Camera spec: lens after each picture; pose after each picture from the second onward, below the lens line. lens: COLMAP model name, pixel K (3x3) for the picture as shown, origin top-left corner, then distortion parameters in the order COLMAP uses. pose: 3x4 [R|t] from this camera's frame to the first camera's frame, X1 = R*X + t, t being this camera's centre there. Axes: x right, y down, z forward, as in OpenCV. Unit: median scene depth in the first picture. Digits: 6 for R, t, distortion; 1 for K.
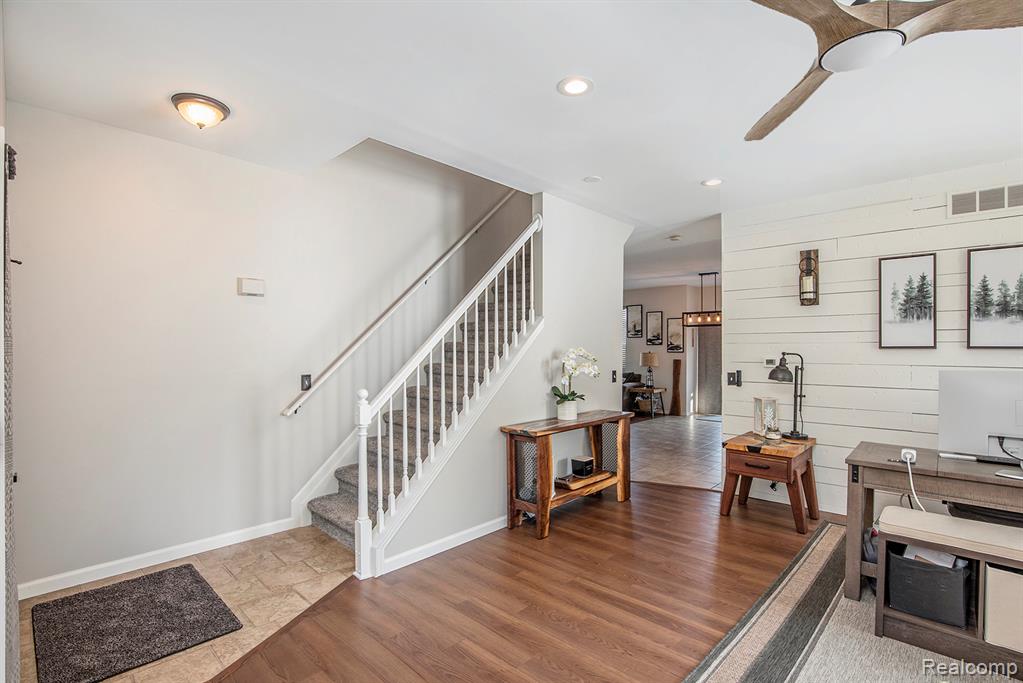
lens RADIAL K [[483.2, 0, 504.5], [0, 483.2, 343.1], [0, 0, 1]] dist [-0.023748, 0.000665]
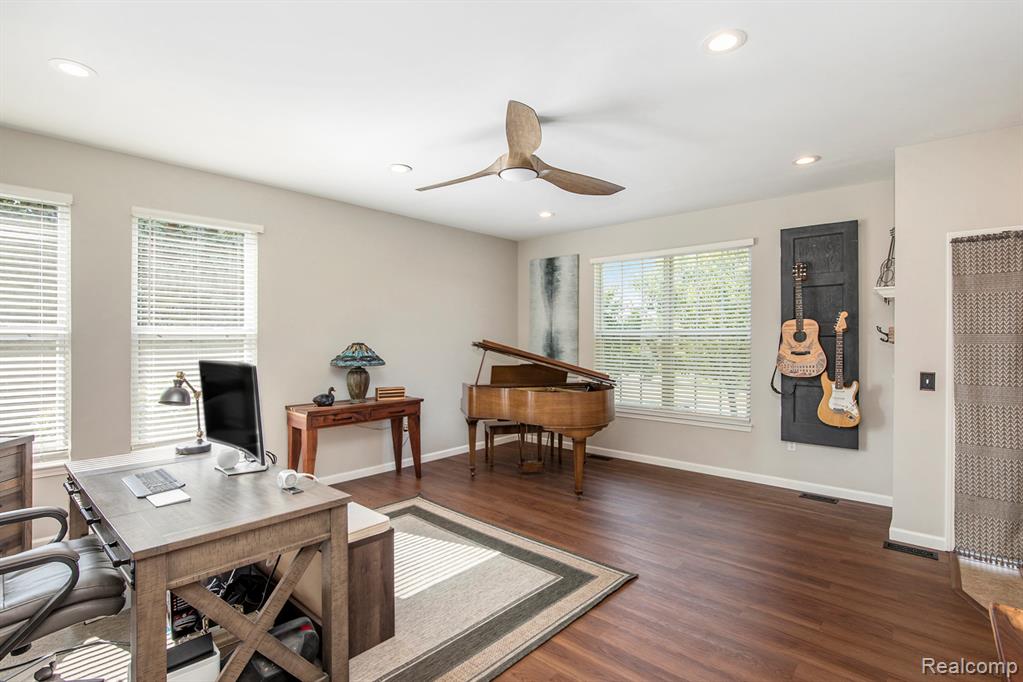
lens RADIAL K [[483.2, 0, 504.5], [0, 483.2, 342.6], [0, 0, 1]] dist [-0.023748, 0.000665]
pose [[-0.998291, 0.002301, -0.058394, 0.402942], [0.002462, 0.999993, -0.002680, 0.020484], [0.058388, -0.002820, -0.998290, 1.279001]]
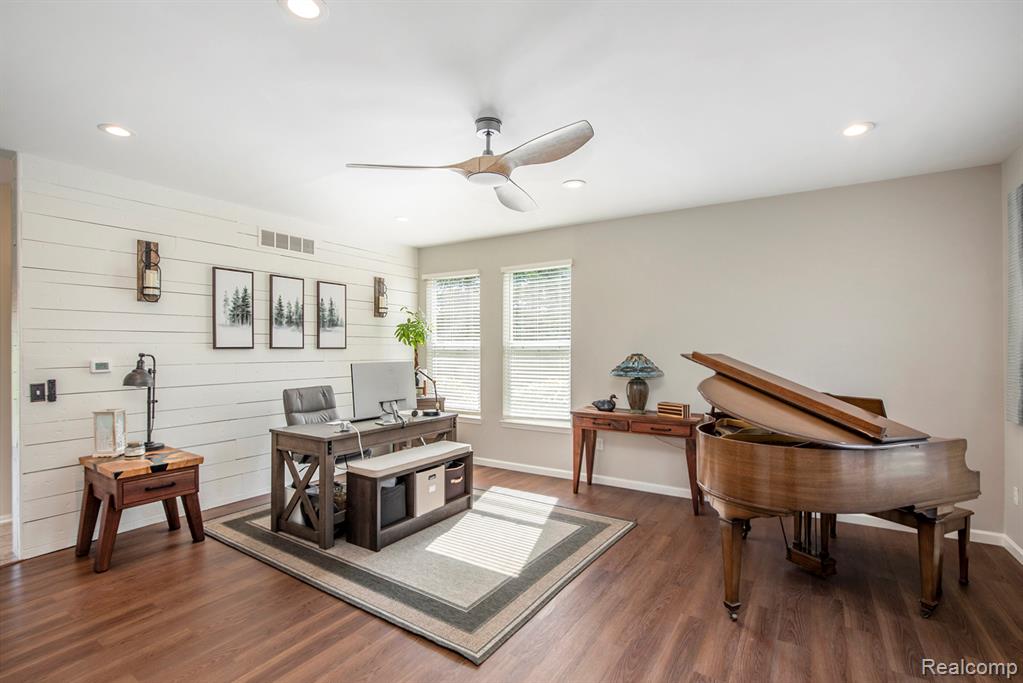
lens RADIAL K [[487.8, 0, 515.8], [0, 487.8, 332.2], [0, 0, 1]] dist [-0.030443, -0.000525]
pose [[-0.230522, 0.028818, 0.972640, -0.471786], [-0.008096, 0.999470, -0.031532, 0.002635], [-0.973033, -0.015143, -0.230166, 0.603150]]
